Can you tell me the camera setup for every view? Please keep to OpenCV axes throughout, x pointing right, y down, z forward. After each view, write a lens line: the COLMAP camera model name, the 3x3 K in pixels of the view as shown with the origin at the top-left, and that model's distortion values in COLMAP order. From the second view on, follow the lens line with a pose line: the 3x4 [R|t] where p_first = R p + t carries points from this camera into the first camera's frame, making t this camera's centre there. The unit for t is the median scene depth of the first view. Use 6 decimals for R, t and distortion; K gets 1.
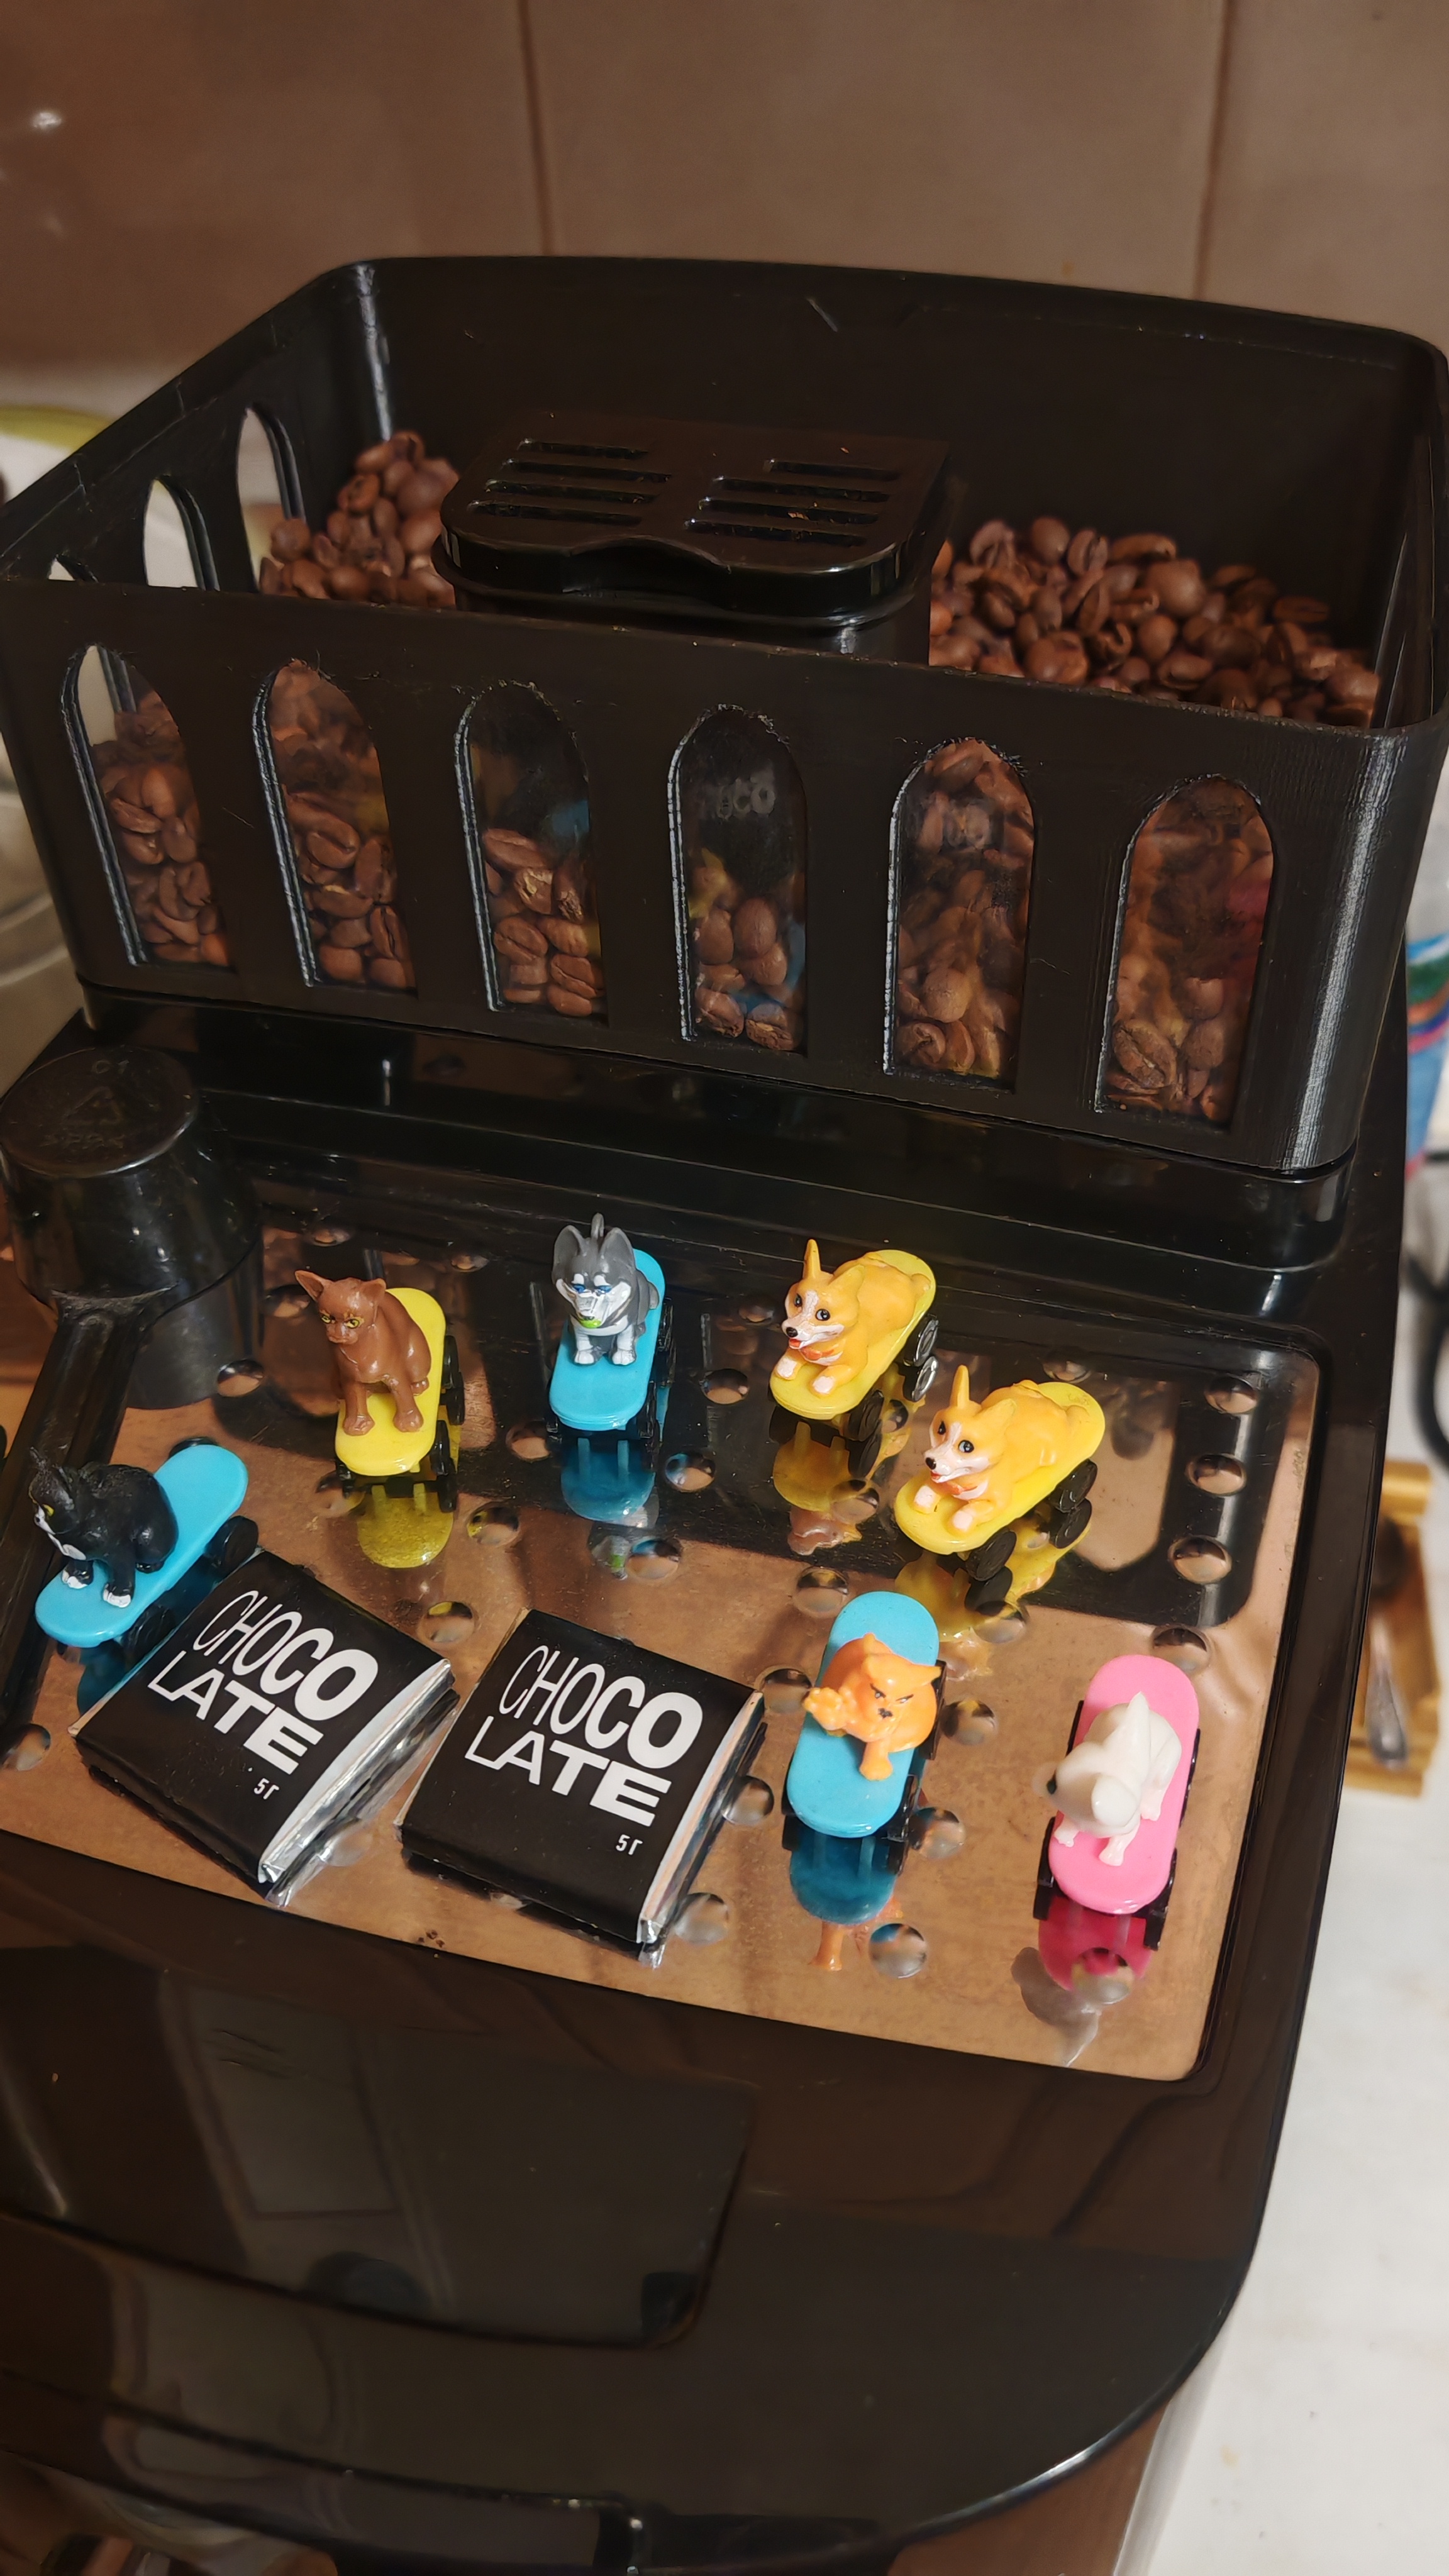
lens RADIAL K [[2077.8, 0, 720.8], [0, 2077.8, 1279.4], [0, 0, 1]] dist [-0.011885, 0.015423]
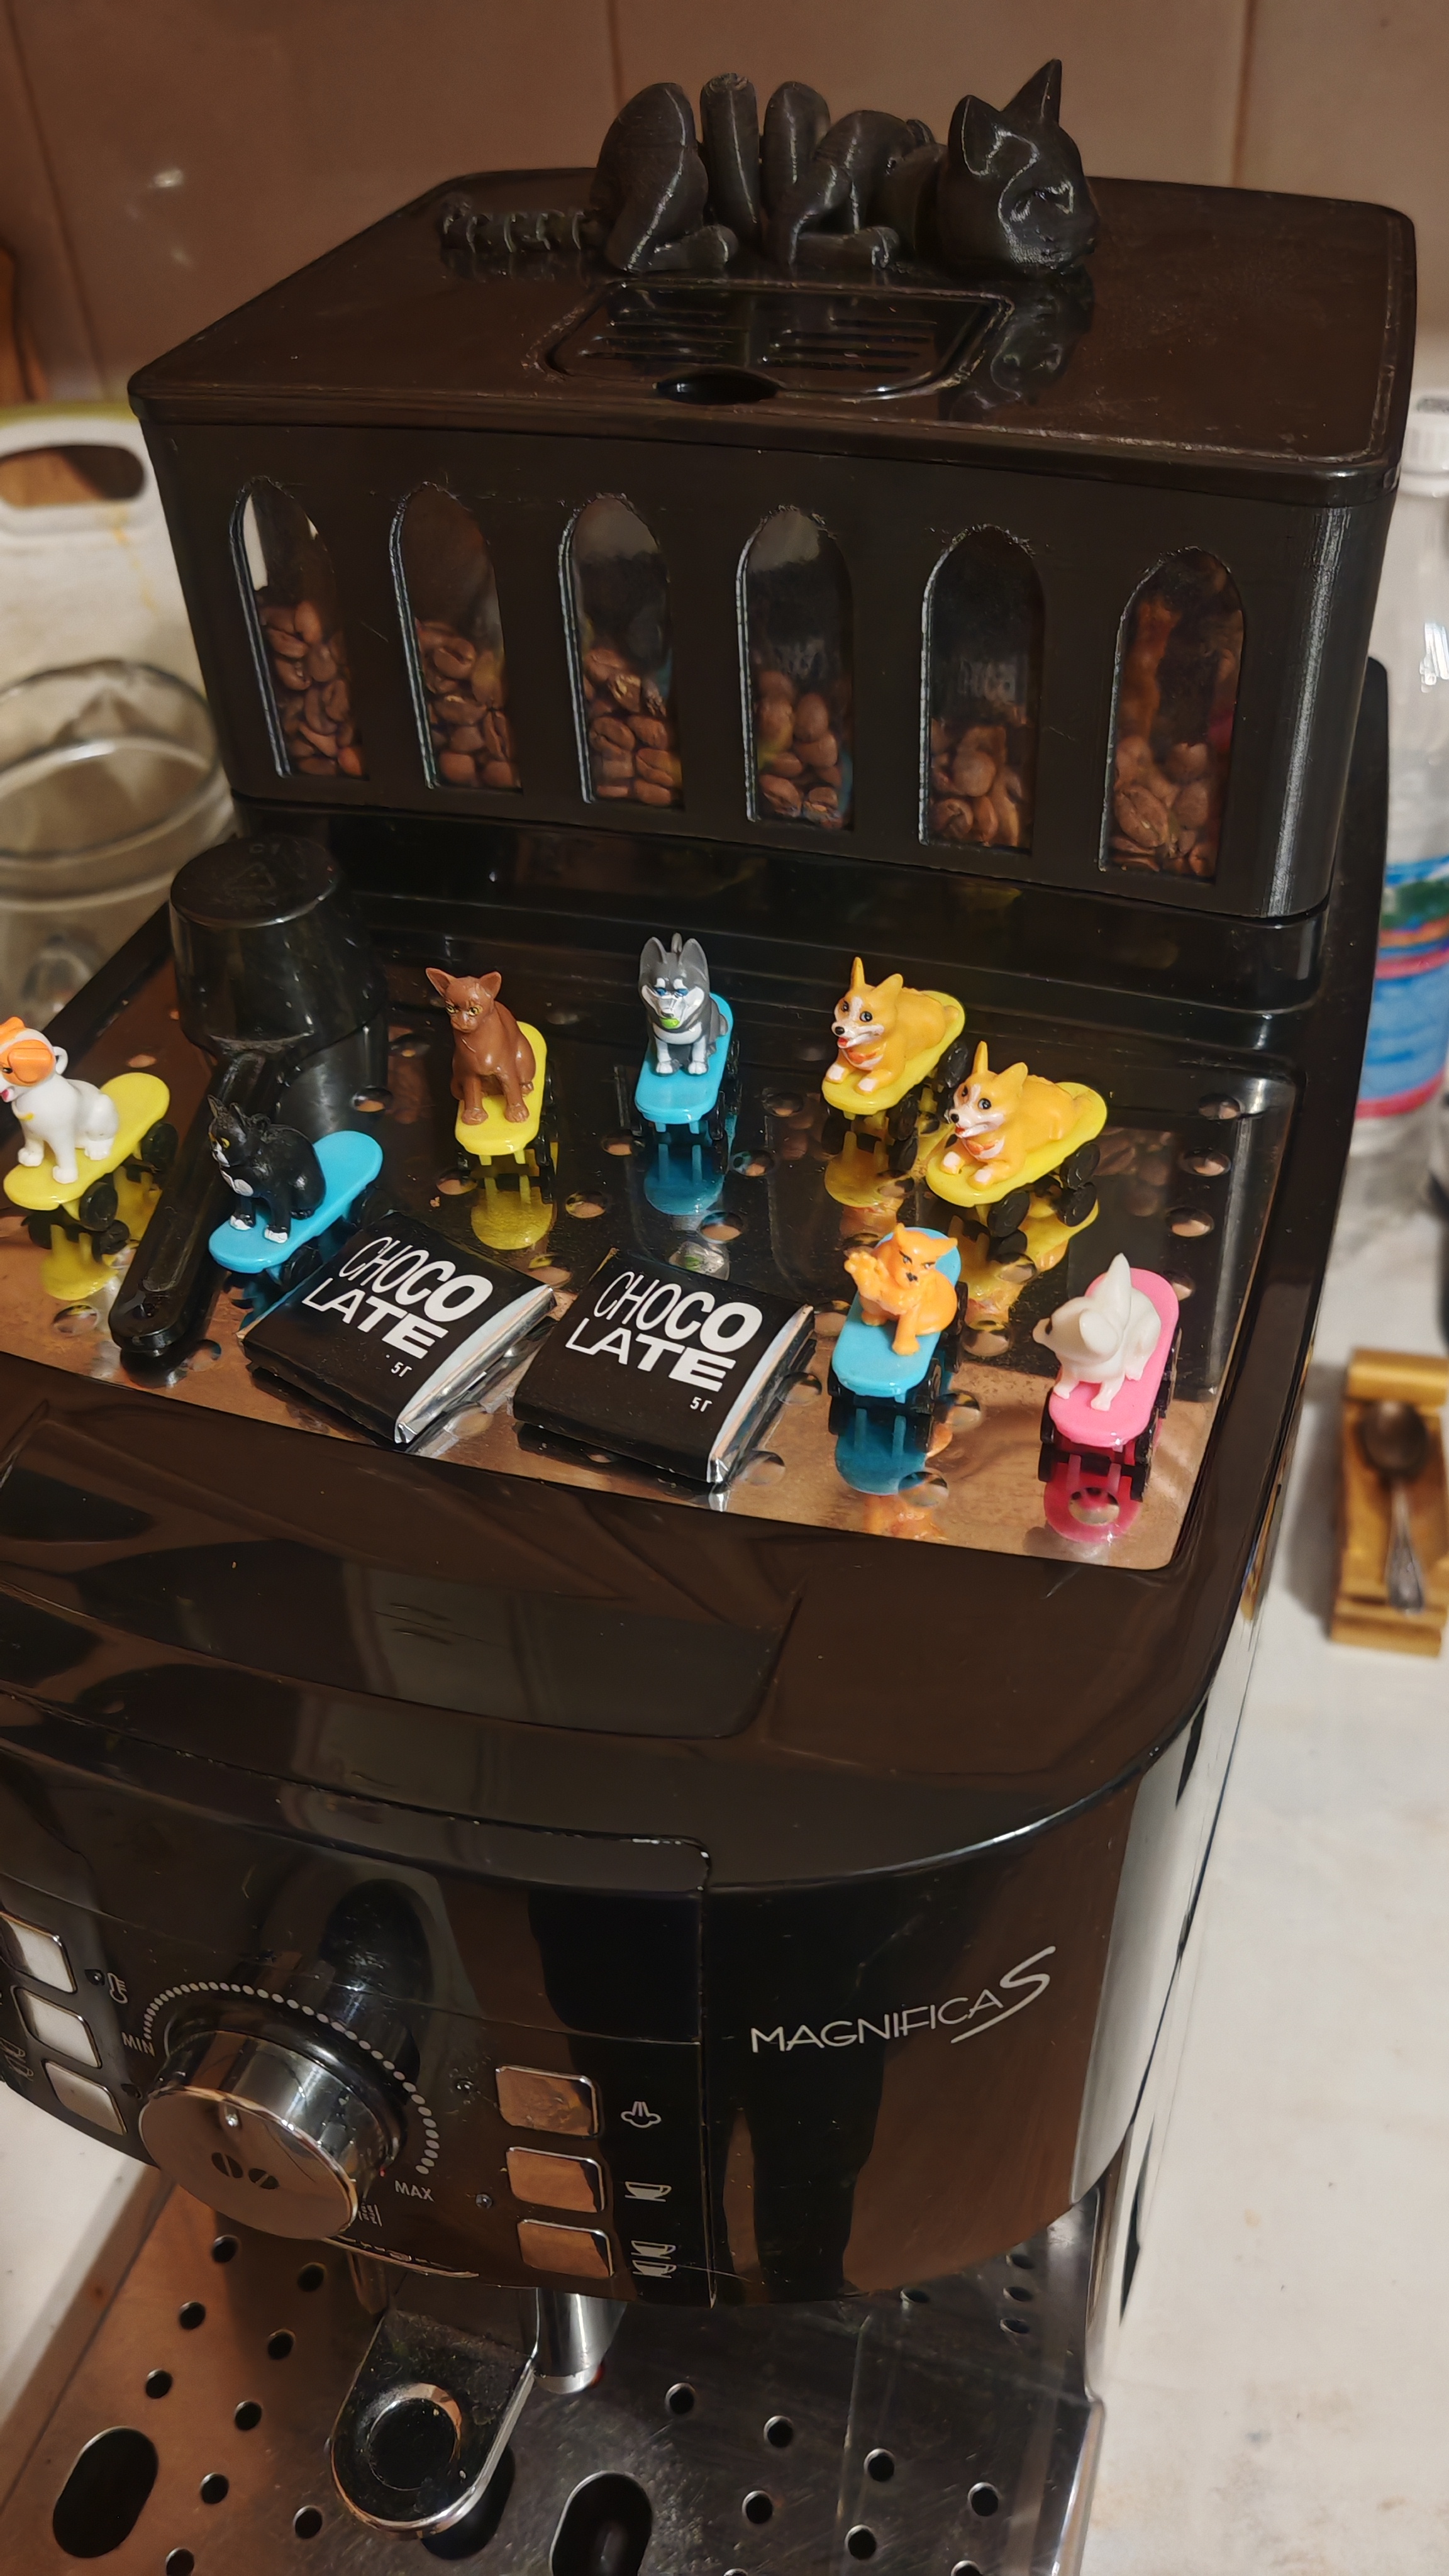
lens RADIAL K [[2077.8, 0, 715.6], [0, 2077.8, 1284.5], [0, 0, 1]] dist [-0.011885, 0.015423]
pose [[0.999359, 0.002797, -0.035696, 0.006082], [-0.004223, 0.999194, -0.039913, 0.212906], [0.035556, 0.040038, 0.998565, -0.177953]]
